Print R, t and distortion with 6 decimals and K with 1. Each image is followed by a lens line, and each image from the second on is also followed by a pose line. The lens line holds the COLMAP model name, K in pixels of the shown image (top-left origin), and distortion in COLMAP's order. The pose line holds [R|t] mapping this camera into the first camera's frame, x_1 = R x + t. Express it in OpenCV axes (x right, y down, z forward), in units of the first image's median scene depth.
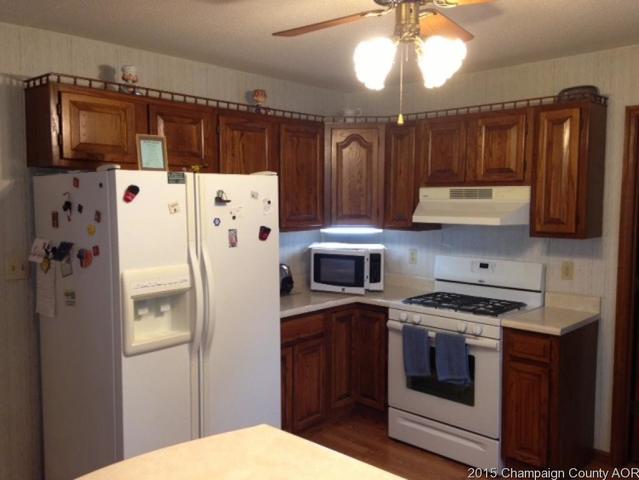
lens RADIAL K [[564.2, 0, 319.5], [0, 564.2, 240.0], [0, 0, 1]] dist [0.172441, -0.242922]
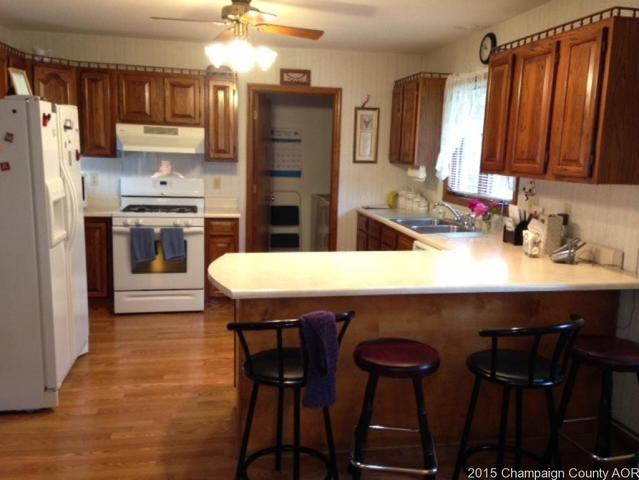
lens RADIAL K [[564.2, 0, 319.5], [0, 564.2, 240.0], [0, 0, 1]] dist [0.172441, -0.242922]
pose [[0.617506, -0.115121, 0.778096, -0.642592], [0.029900, 0.991952, 0.123032, 0.024426], [-0.785998, -0.052708, 0.615978, -0.197511]]
